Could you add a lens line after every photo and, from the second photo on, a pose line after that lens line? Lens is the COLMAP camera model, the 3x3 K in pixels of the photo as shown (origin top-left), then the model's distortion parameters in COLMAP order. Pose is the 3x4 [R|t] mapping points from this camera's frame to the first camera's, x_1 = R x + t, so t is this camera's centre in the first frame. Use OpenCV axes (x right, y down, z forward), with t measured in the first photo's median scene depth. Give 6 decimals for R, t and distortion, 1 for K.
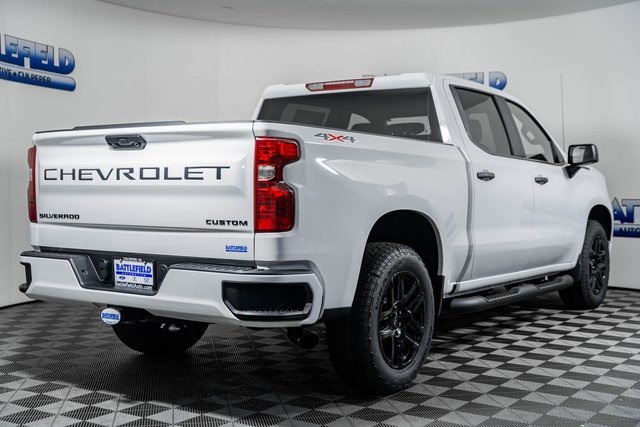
lens RADIAL K [[787.6, 0, 319.2], [0, 787.6, 211.0], [0, 0, 1]] dist [0.113241, 0.000000]
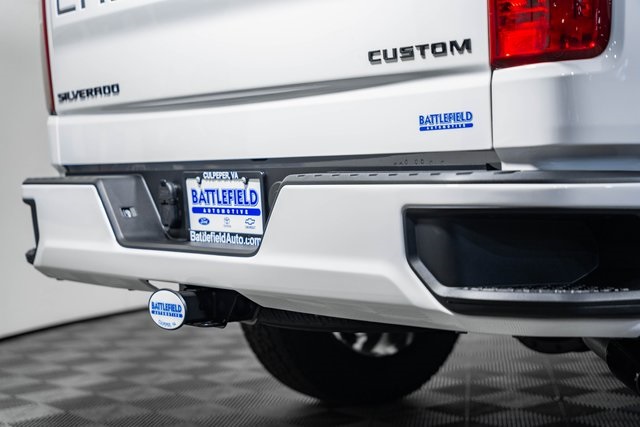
lens RADIAL K [[1250.5, 0, 292.5], [0, 1250.5, 214.9], [0, 0, 1]] dist [0.211417, 0.000000]
pose [[0.945941, -0.028011, -0.323126, 0.013154], [0.037479, 0.999030, 0.023118, 0.070581], [0.322165, -0.033979, 0.946073, 0.402965]]
